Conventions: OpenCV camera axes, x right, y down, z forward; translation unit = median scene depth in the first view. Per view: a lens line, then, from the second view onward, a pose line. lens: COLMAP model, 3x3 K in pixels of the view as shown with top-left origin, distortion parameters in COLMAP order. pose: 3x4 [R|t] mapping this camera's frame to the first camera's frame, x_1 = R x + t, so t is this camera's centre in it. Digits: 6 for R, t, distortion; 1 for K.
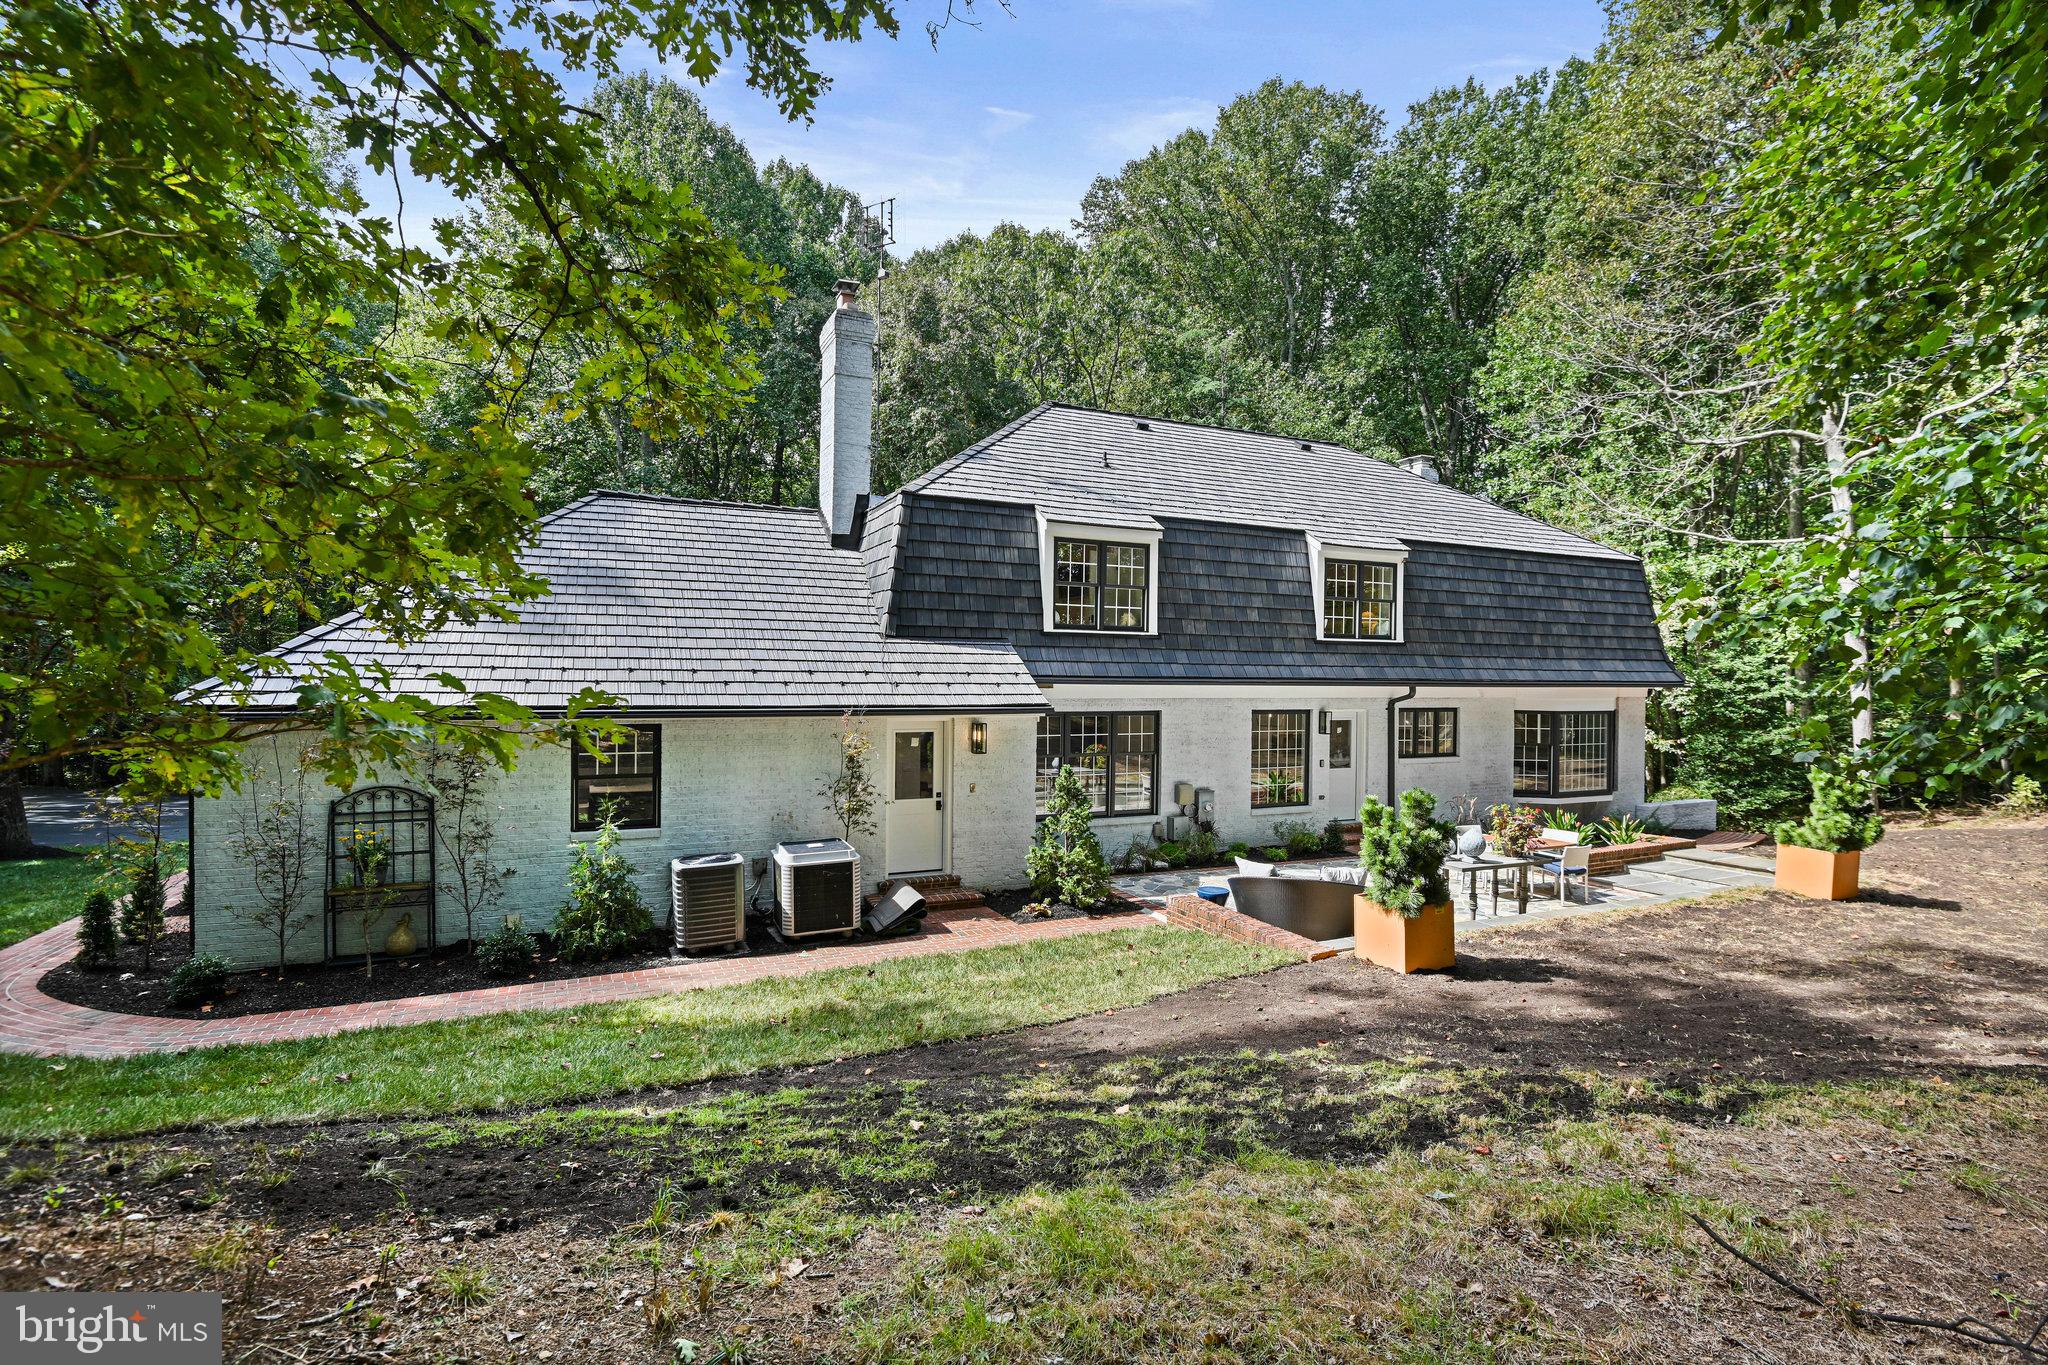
lens RADIAL K [[944.7, 0, 1020.0], [0, 944.7, 684.6], [0, 0, 1]] dist [-0.012261, -0.001028]
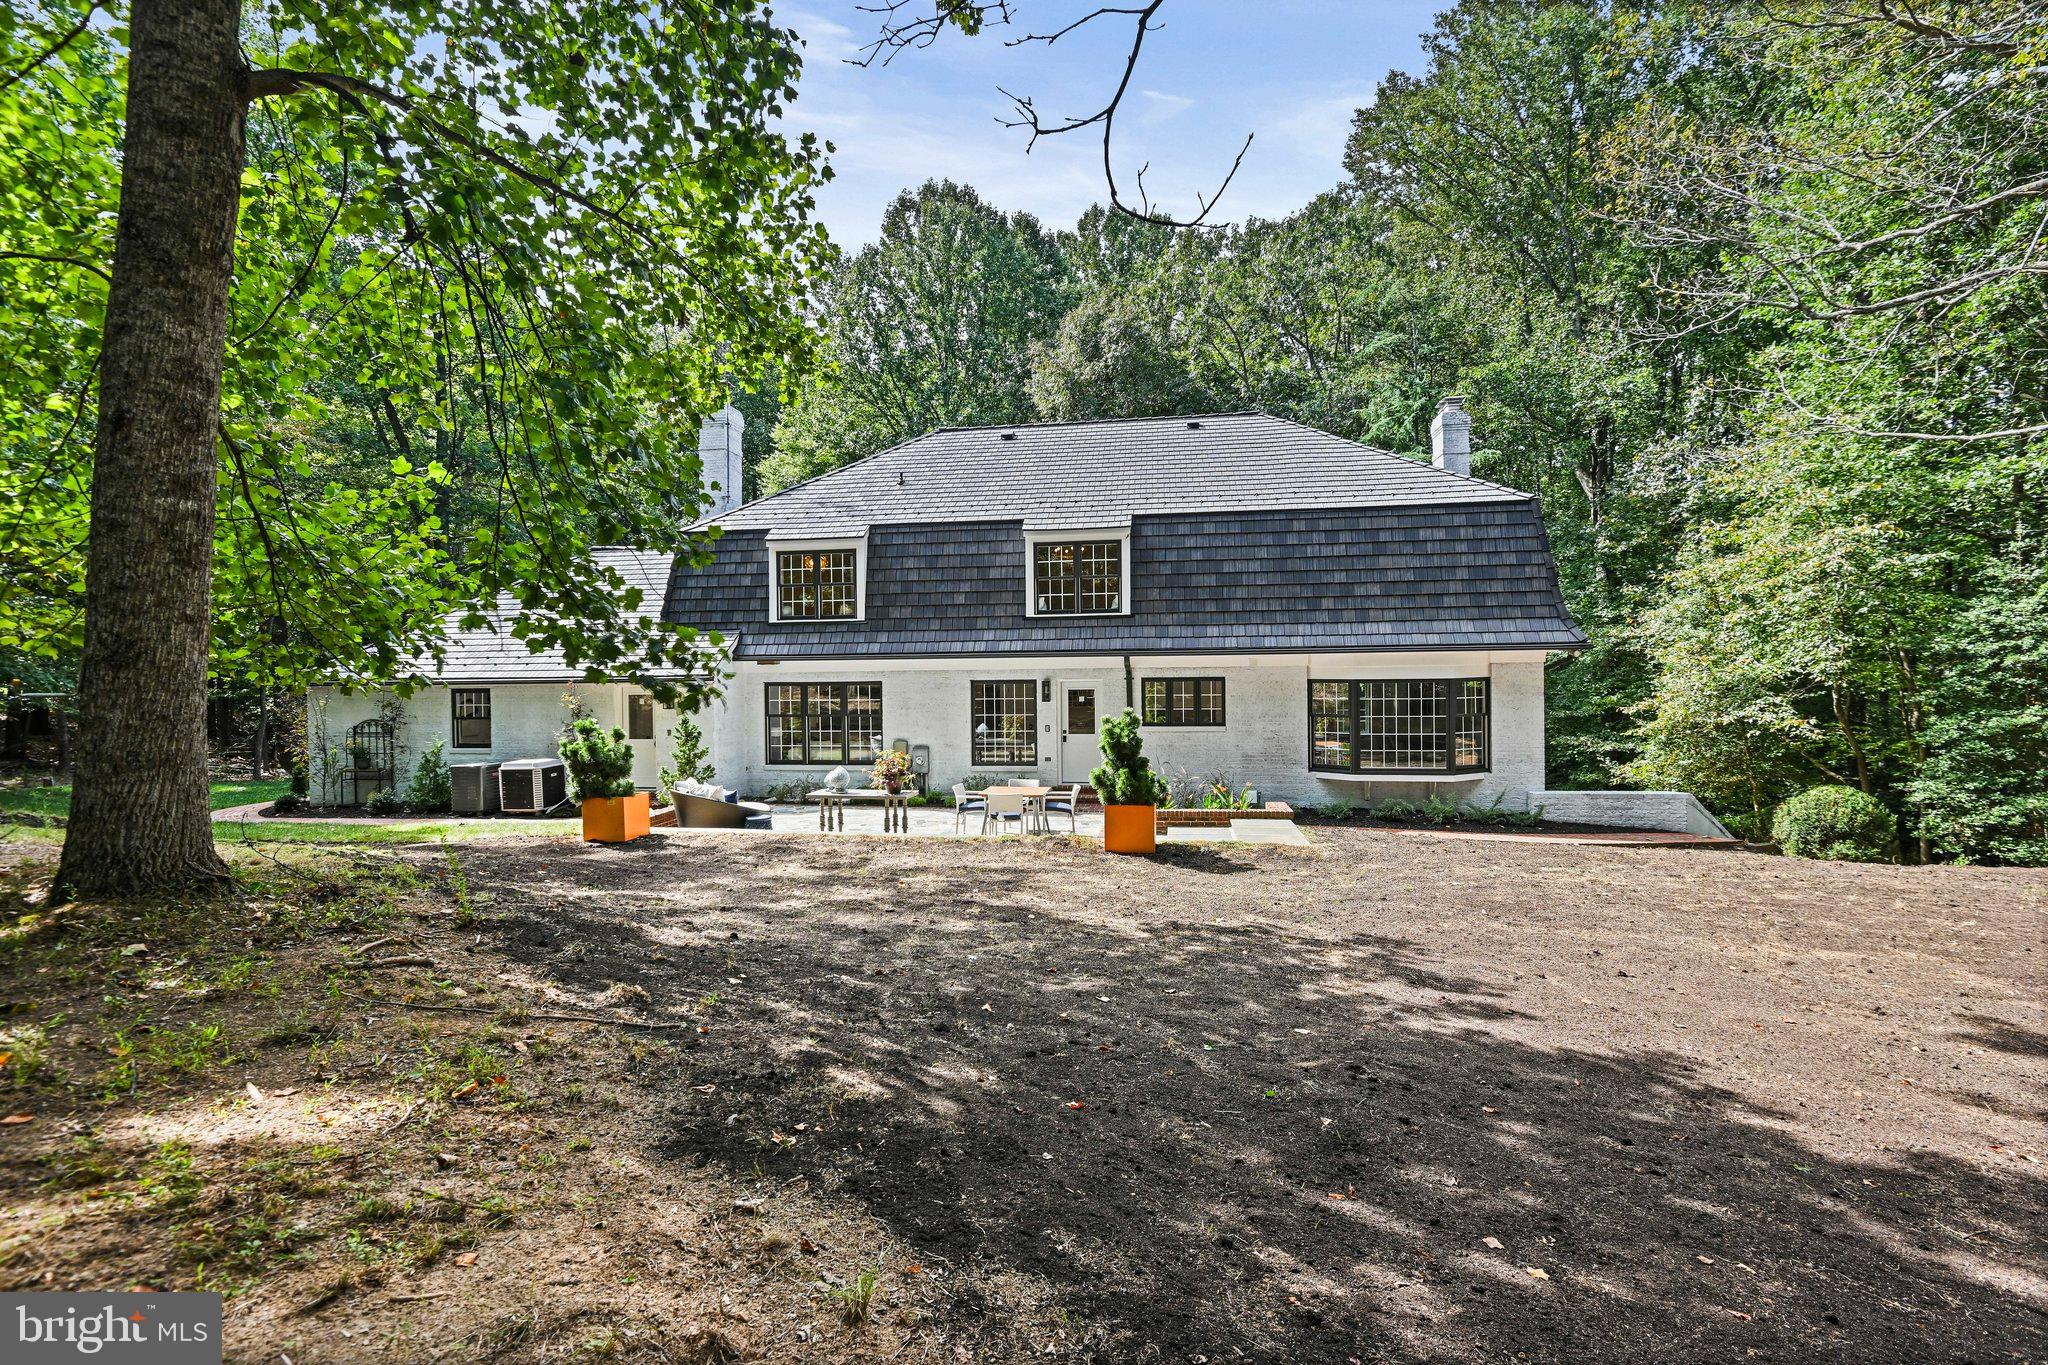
lens RADIAL K [[944.7, 0, 1022.3], [0, 944.7, 679.4], [0, 0, 1]] dist [-0.012261, -0.001028]
pose [[0.834033, -0.012109, -0.551582, 1.002405], [0.016166, 0.999866, 0.002493, 0.025768], [0.551478, -0.010996, 0.834117, 0.069261]]
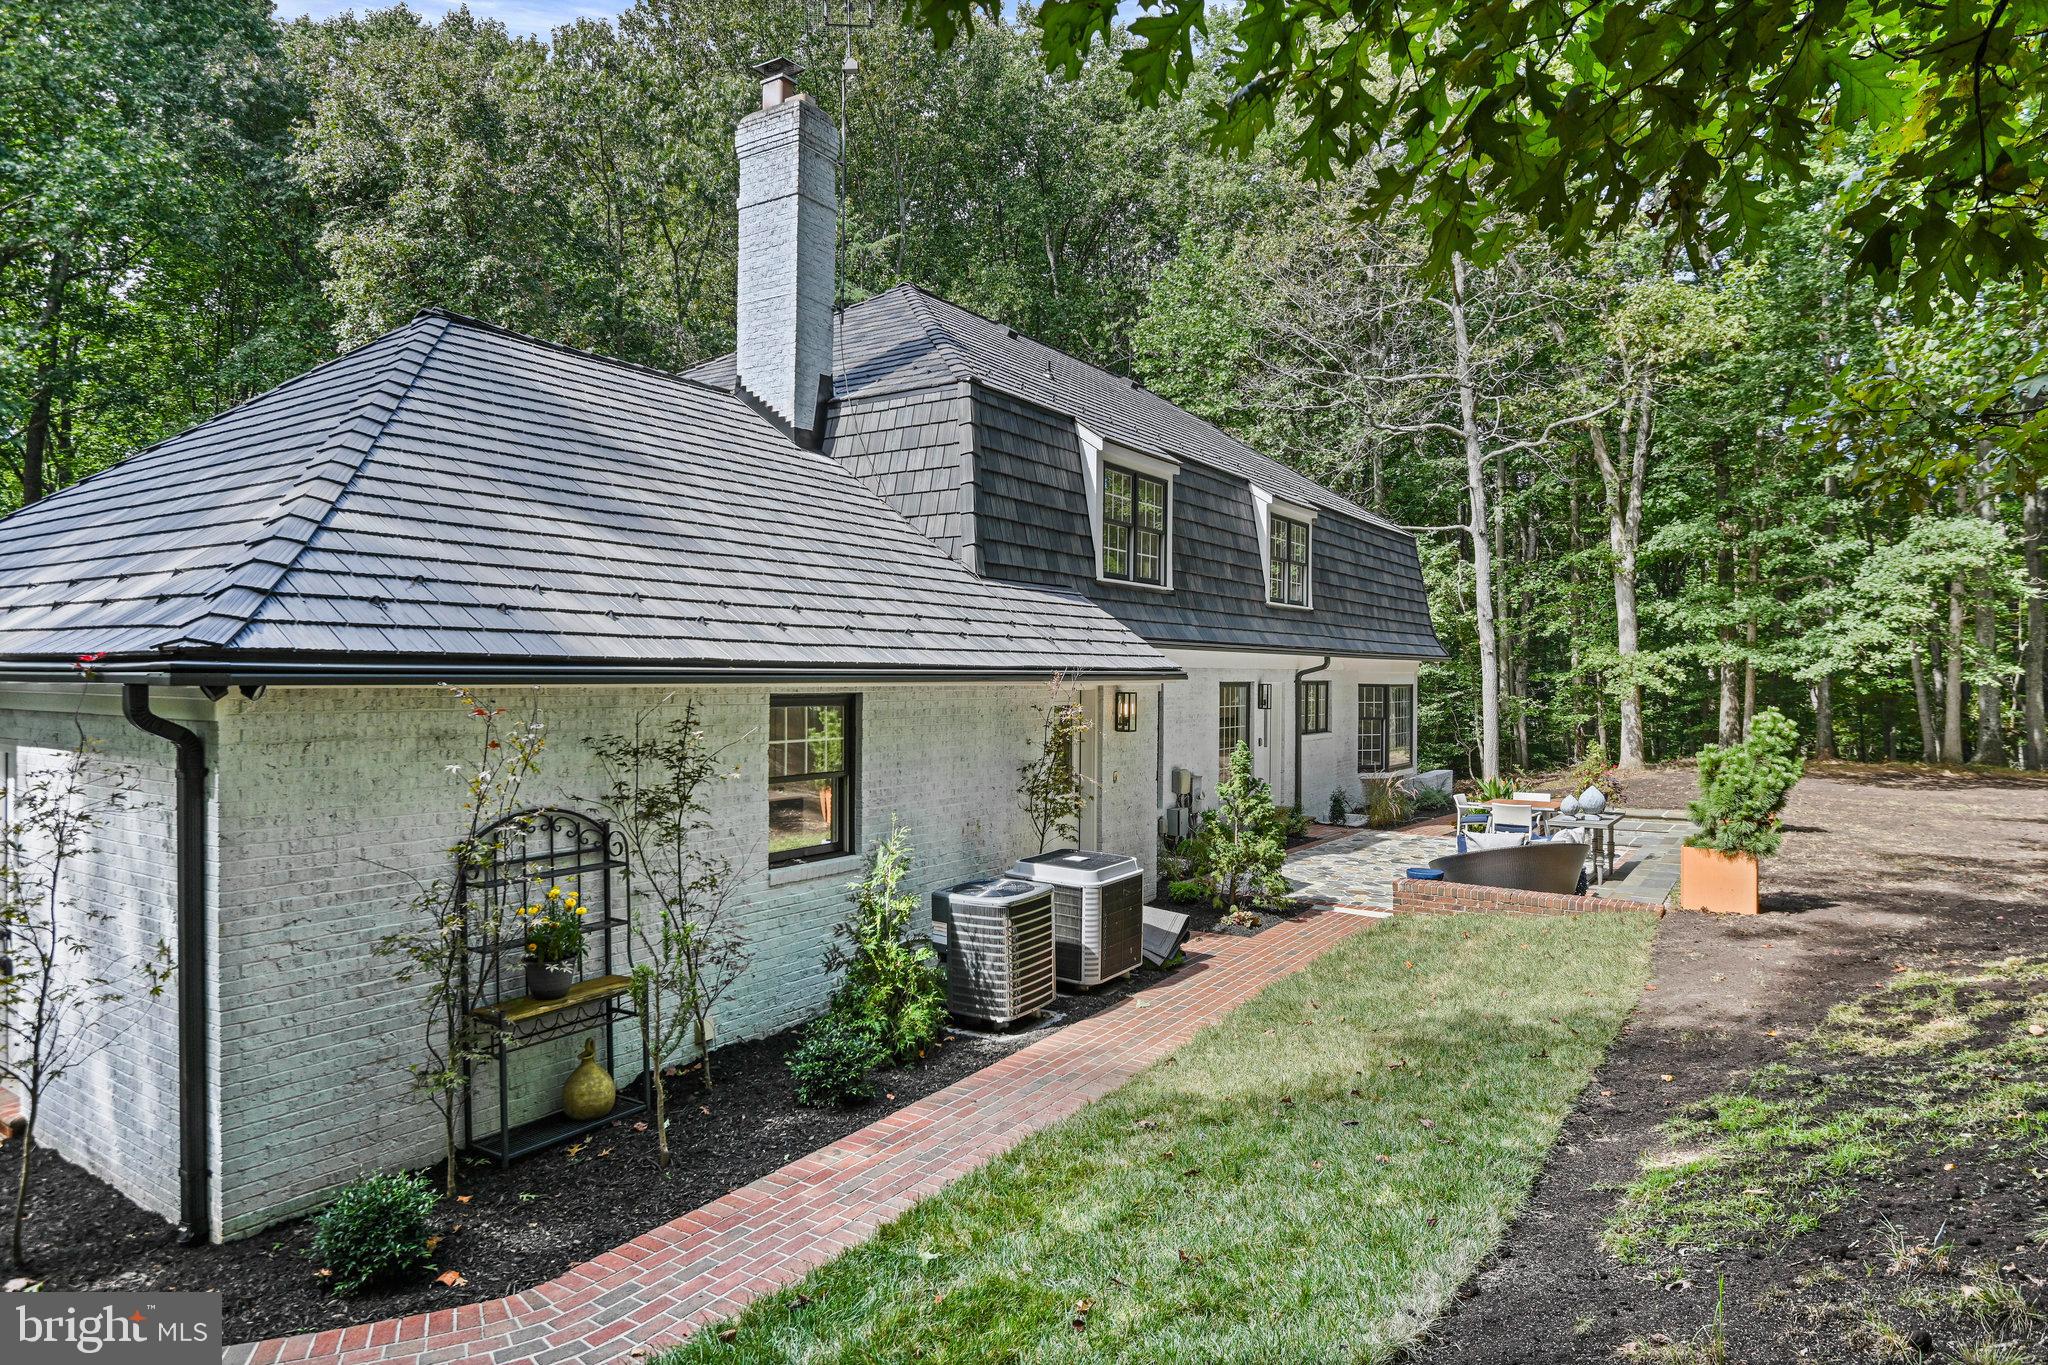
lens RADIAL K [[1186.8, 0, 1033.5], [0, 1186.8, 678.4], [0, 0, 1]] dist [-0.005507, -0.000862]
pose [[0.843724, -0.007375, 0.536727, -0.517713], [0.008518, 0.999964, 0.000349, 0.023317], [-0.536710, 0.004278, 0.843756, 0.180587]]
